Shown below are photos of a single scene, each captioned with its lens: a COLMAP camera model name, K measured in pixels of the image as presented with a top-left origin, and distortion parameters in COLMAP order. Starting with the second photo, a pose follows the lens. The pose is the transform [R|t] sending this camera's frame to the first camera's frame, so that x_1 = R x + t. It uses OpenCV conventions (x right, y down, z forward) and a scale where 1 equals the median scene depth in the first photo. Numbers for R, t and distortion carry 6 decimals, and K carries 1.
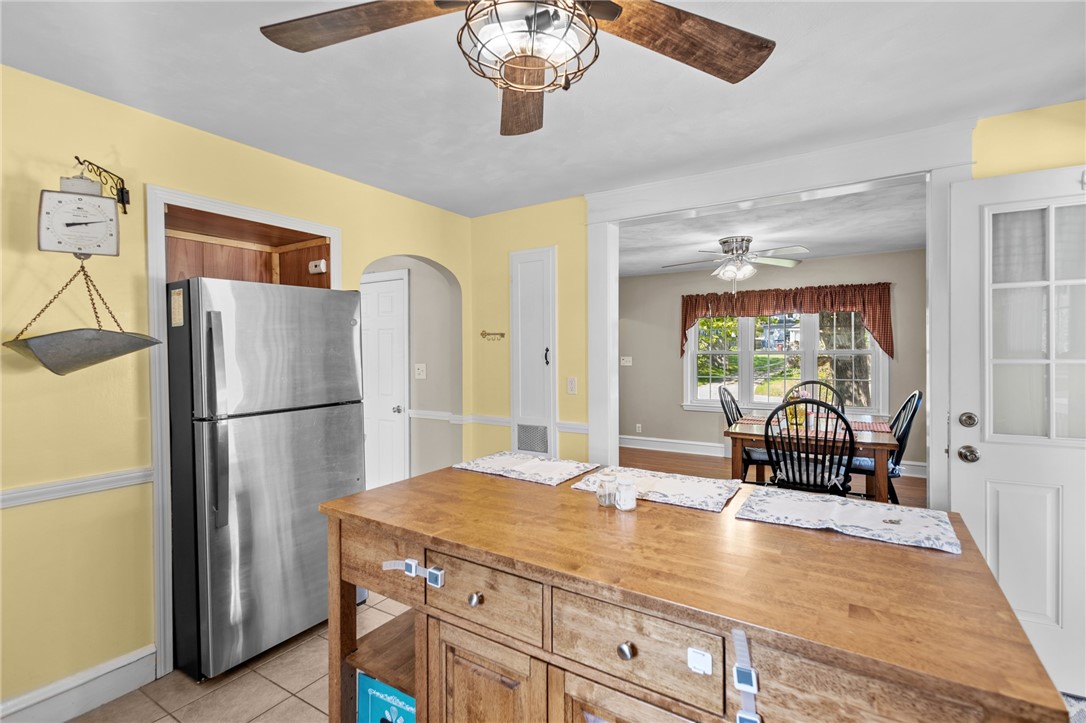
lens RADIAL K [[502.5, 0, 540.3], [0, 502.5, 357.2], [0, 0, 1]] dist [0.008670, -0.003811]
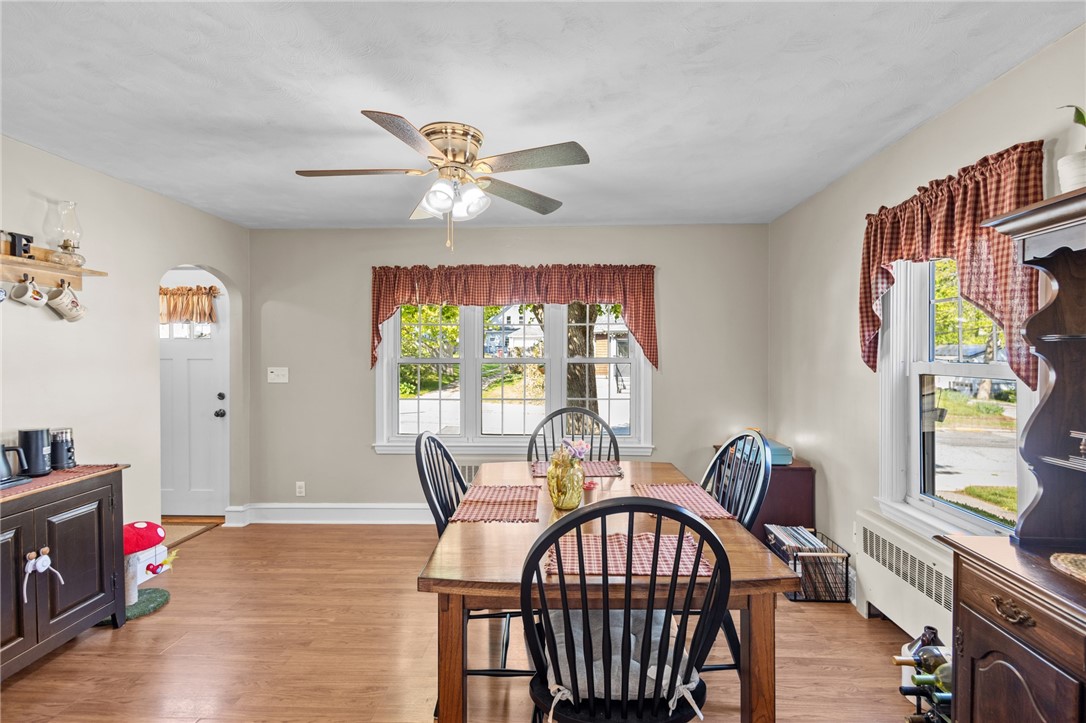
lens RADIAL K [[502.5, 0, 542.9], [0, 502.5, 357.3], [0, 0, 1]] dist [0.008670, -0.003811]
pose [[0.861226, 0.002345, 0.508216, 0.176709], [0.002707, 0.999954, -0.009202, -0.008021], [-0.508214, 0.009300, 0.861181, 0.437807]]
